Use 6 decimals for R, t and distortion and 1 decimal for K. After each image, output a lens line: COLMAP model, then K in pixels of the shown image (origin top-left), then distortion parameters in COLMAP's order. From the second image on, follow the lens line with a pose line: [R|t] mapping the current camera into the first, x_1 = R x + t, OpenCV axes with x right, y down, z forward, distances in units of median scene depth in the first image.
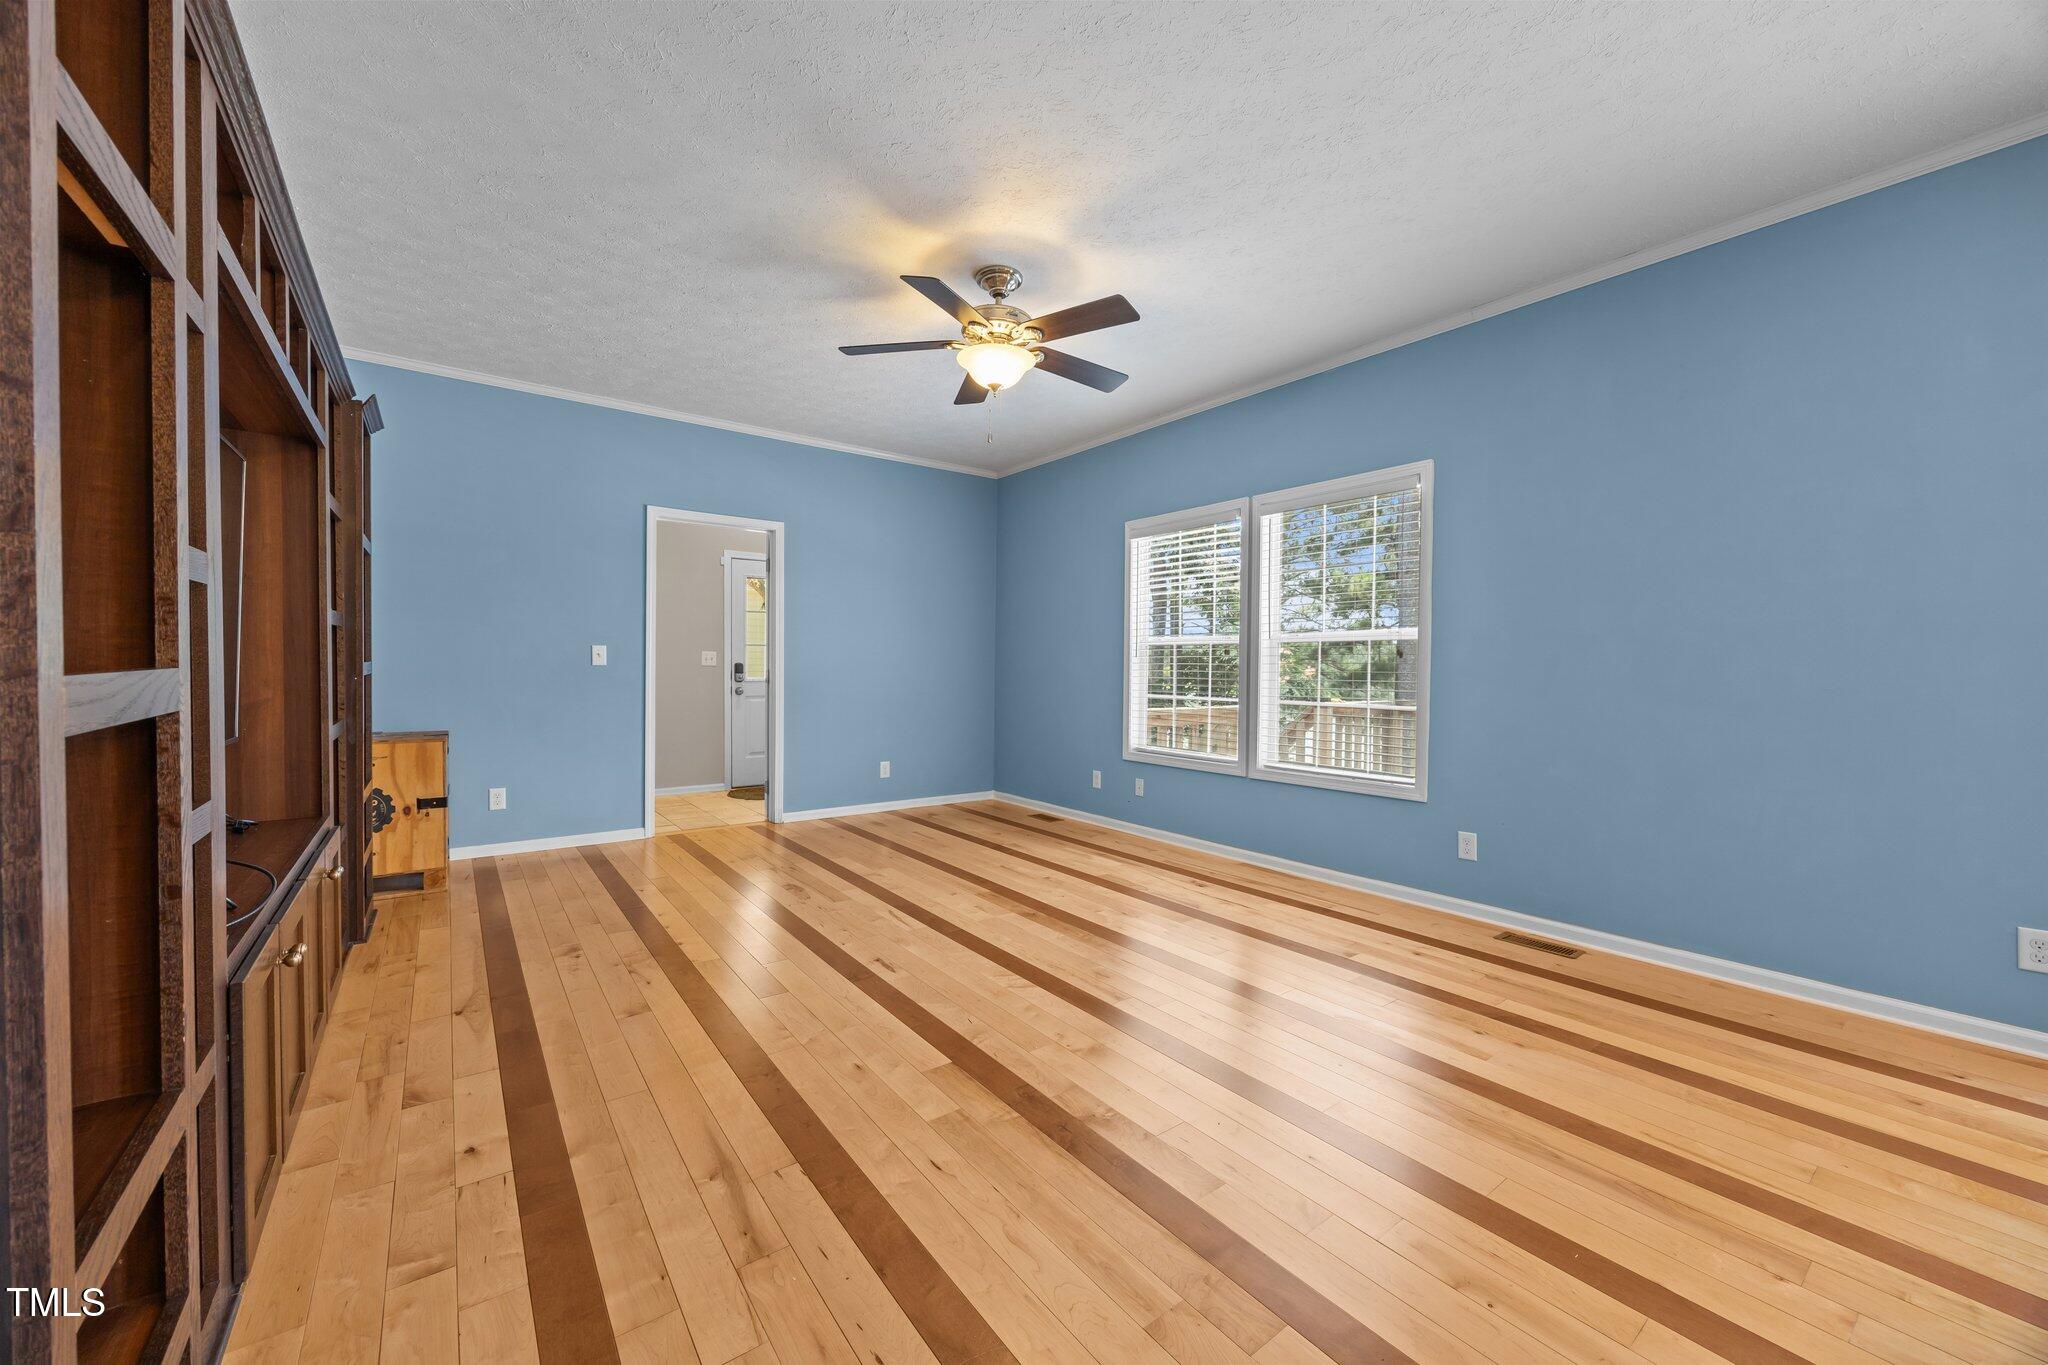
lens RADIAL K [[782.5, 0, 1014.9], [0, 782.5, 680.6], [0, 0, 1]] dist [-0.003655, -0.000483]
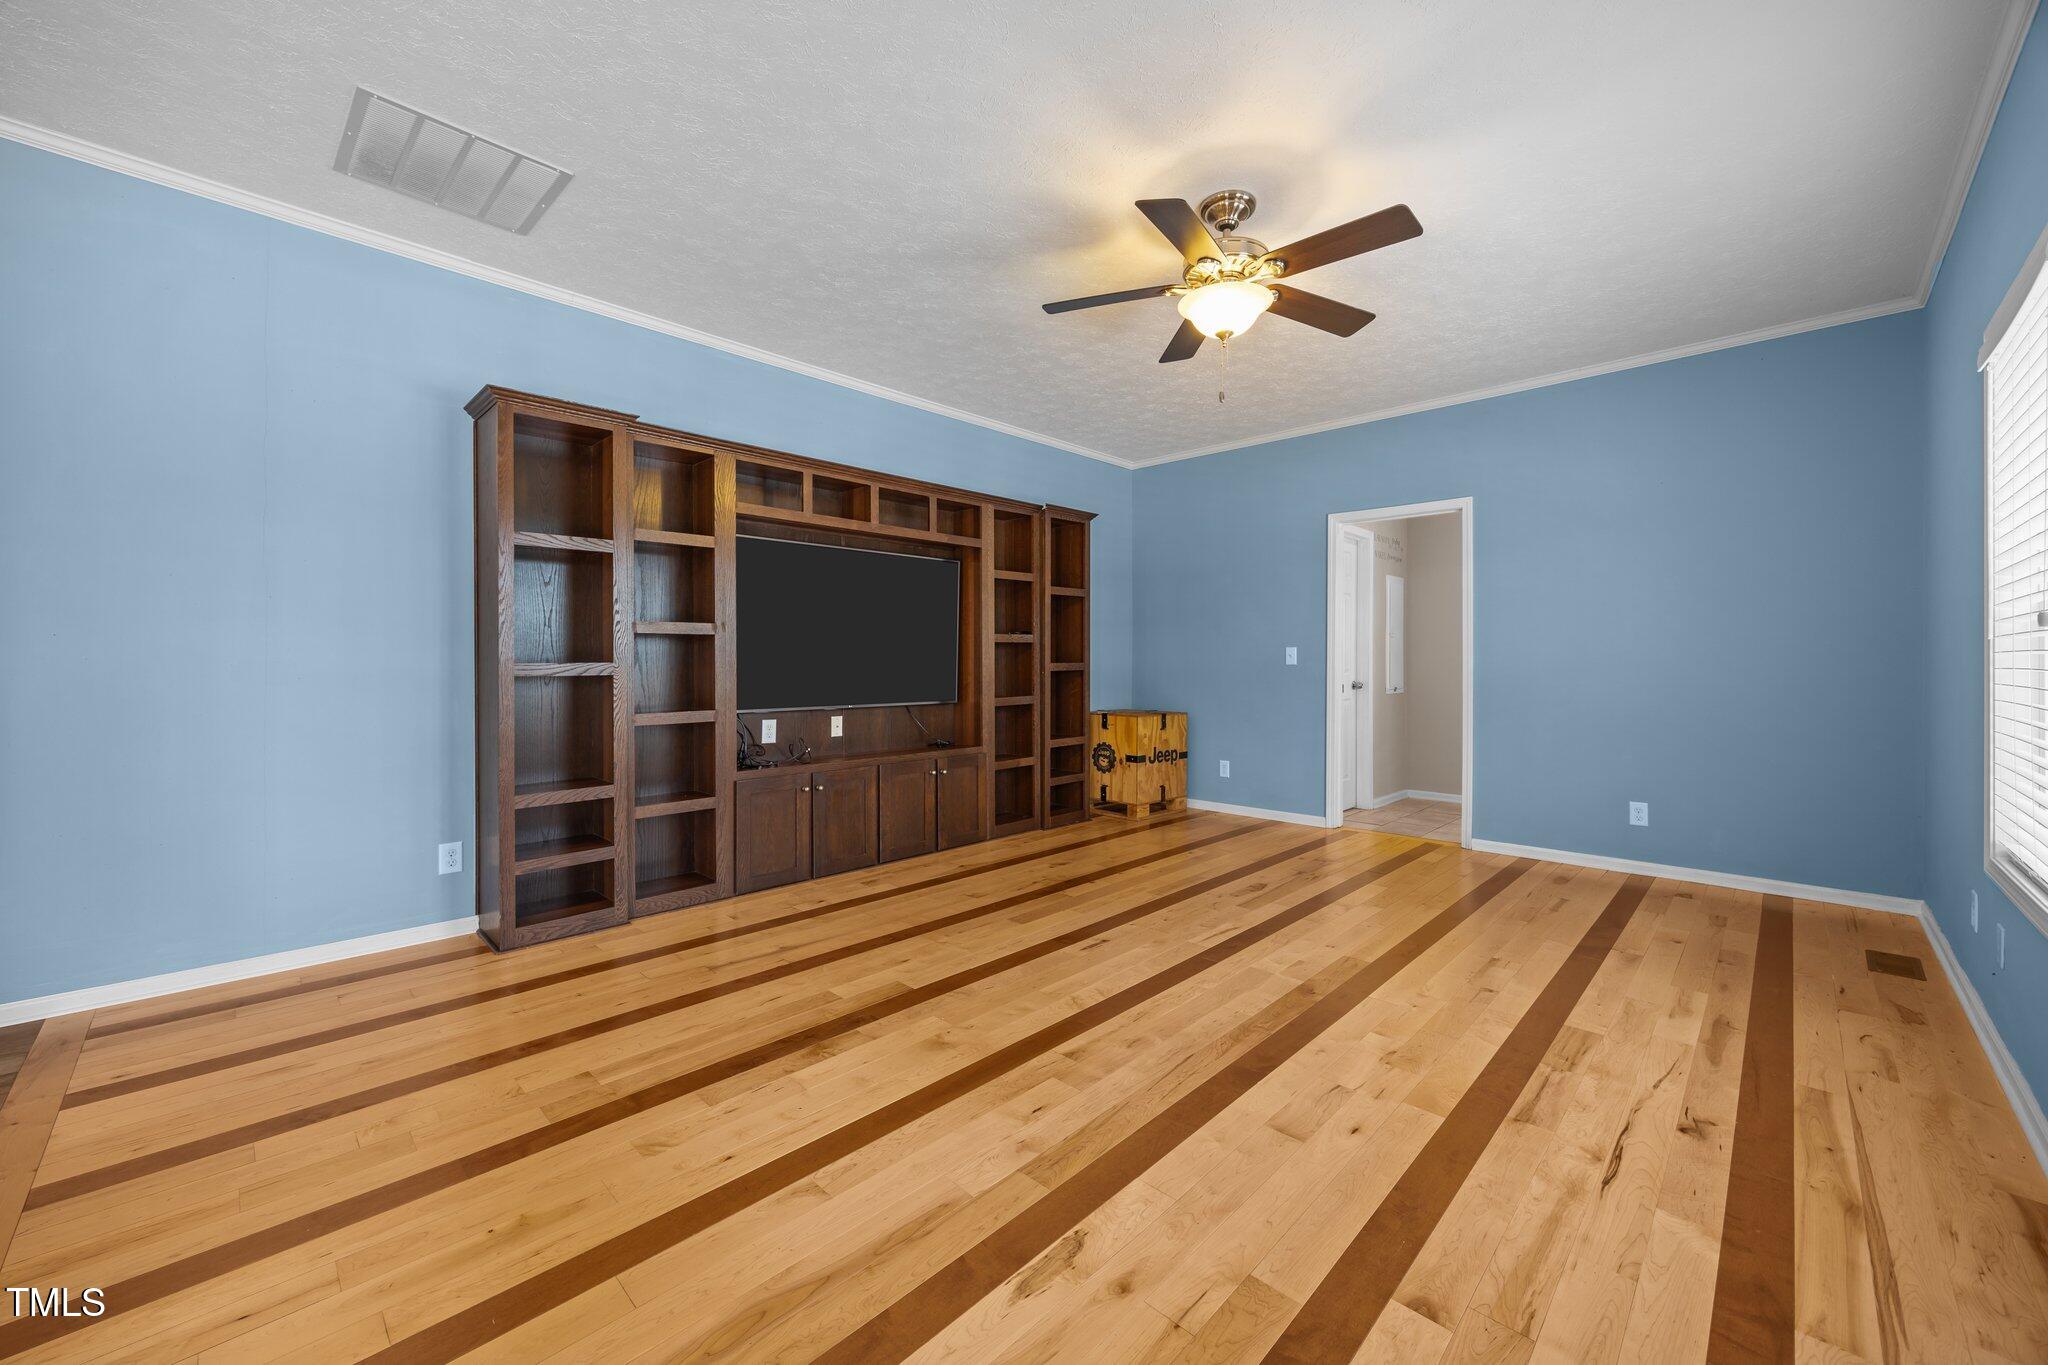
lens RADIAL K [[782.5, 0, 1039.6], [0, 782.5, 664.7], [0, 0, 1]] dist [-0.003655, -0.000483]
pose [[0.170525, -0.005670, -0.985337, 0.696490], [-0.018627, 0.999786, -0.008977, -0.003829], [0.985177, 0.019885, 0.170383, 0.591114]]
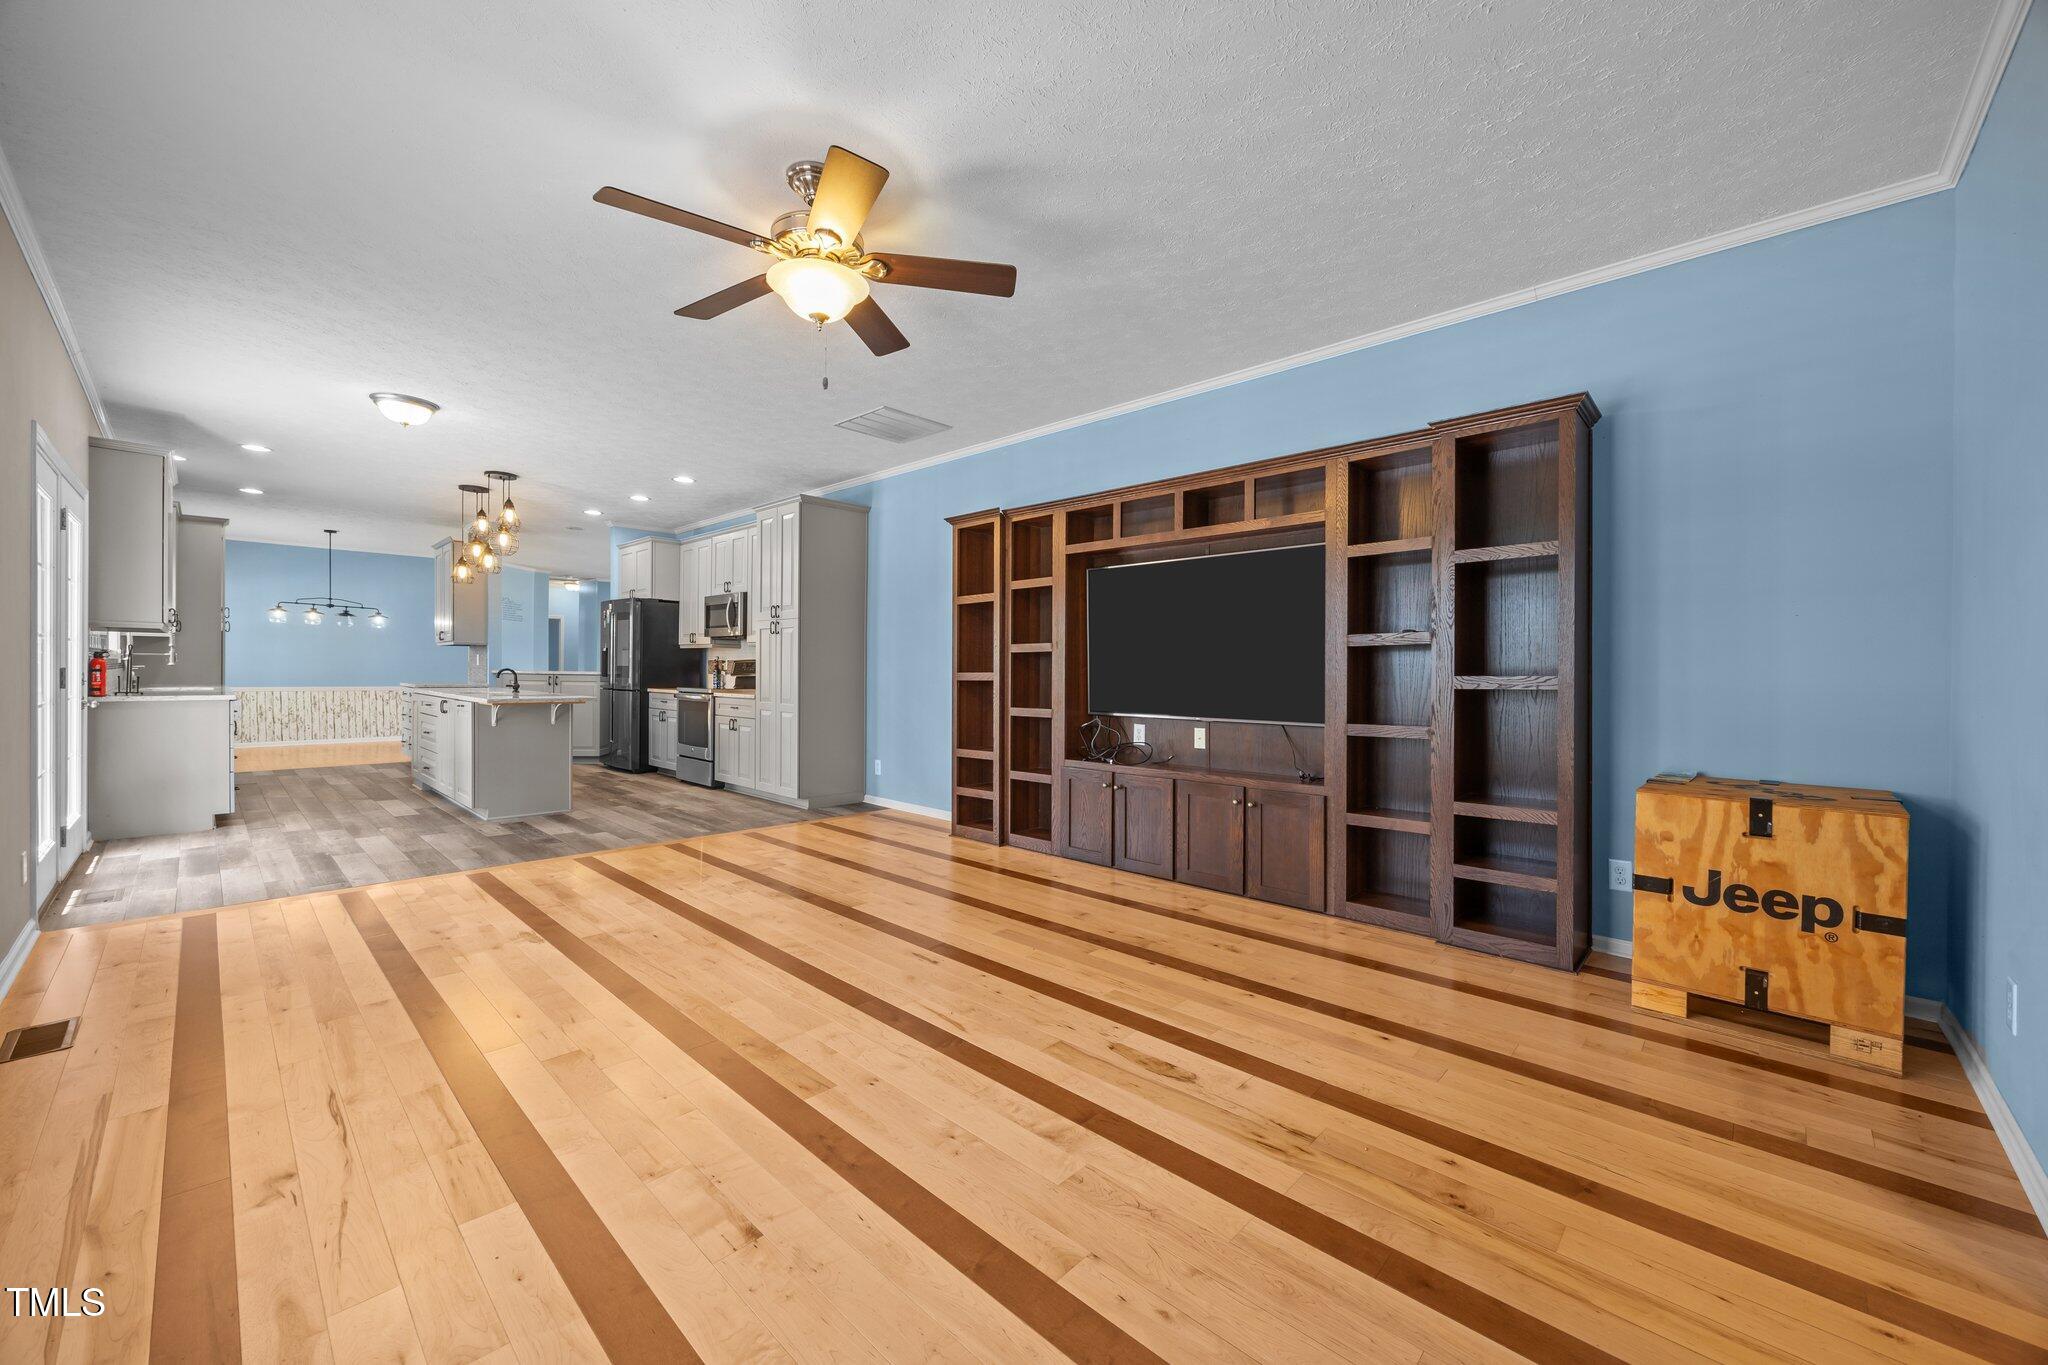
lens RADIAL K [[782.5, 0, 1029.0], [0, 782.5, 676.2], [0, 0, 1]] dist [-0.003655, -0.000483]
pose [[-0.983785, -0.015703, -0.178663, -0.087710], [-0.019780, 0.999582, 0.021062, -0.028731], [0.178257, 0.024255, -0.983685, 1.634394]]
